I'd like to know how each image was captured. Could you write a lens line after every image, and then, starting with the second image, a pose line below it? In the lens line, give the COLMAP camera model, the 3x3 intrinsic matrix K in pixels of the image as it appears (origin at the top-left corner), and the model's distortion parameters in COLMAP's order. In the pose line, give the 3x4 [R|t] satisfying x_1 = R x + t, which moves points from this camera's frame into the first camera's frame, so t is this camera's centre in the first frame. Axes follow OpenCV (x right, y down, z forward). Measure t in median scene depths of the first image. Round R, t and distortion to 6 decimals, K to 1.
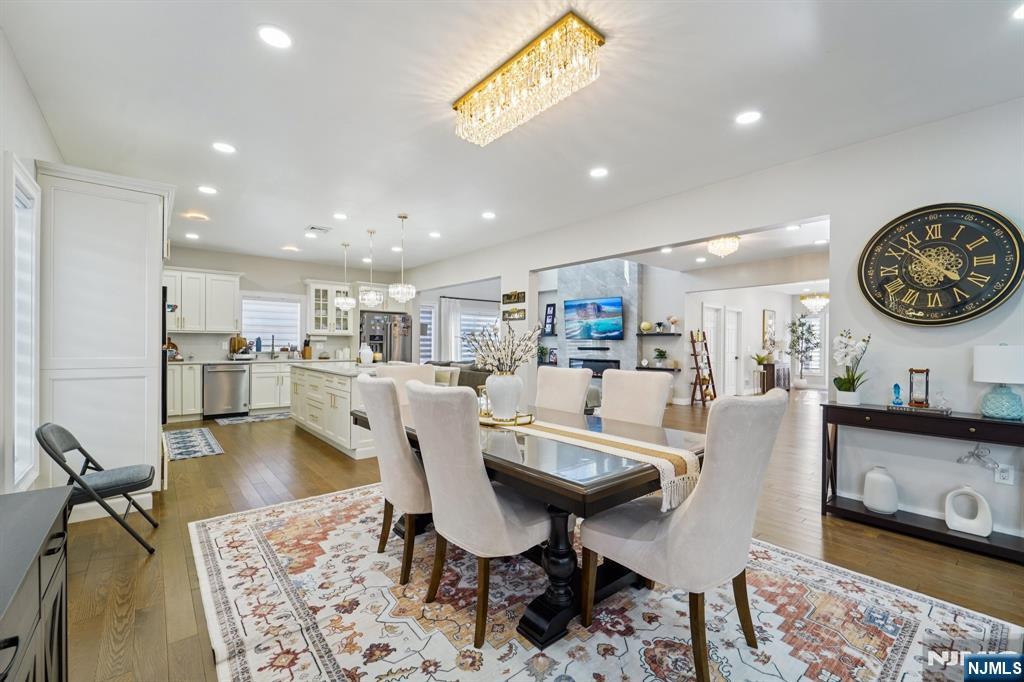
lens RADIAL K [[430.3, 0, 513.3], [0, 430.3, 346.0], [0, 0, 1]] dist [0.002317, 0.000053]
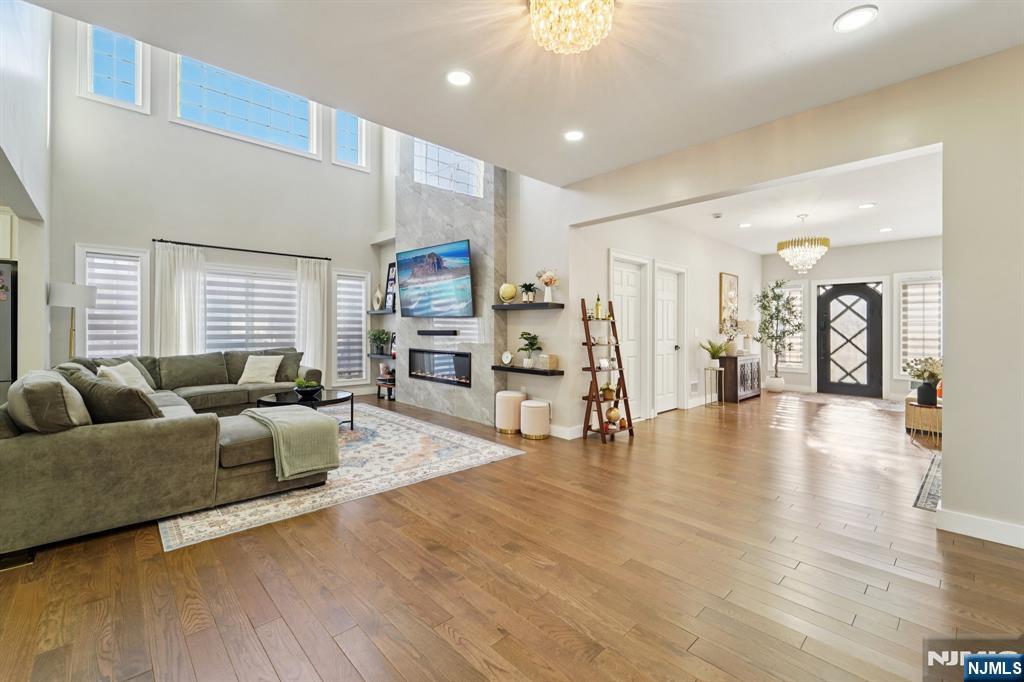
lens RADIAL K [[430.3, 0, 501.4], [0, 430.3, 326.3], [0, 0, 1]] dist [0.002317, 0.000053]
pose [[0.999169, 0.000102, 0.040750, 0.259082], [0.000334, 0.999943, -0.010696, 0.003823], [-0.040749, 0.010701, 0.999112, 0.421380]]
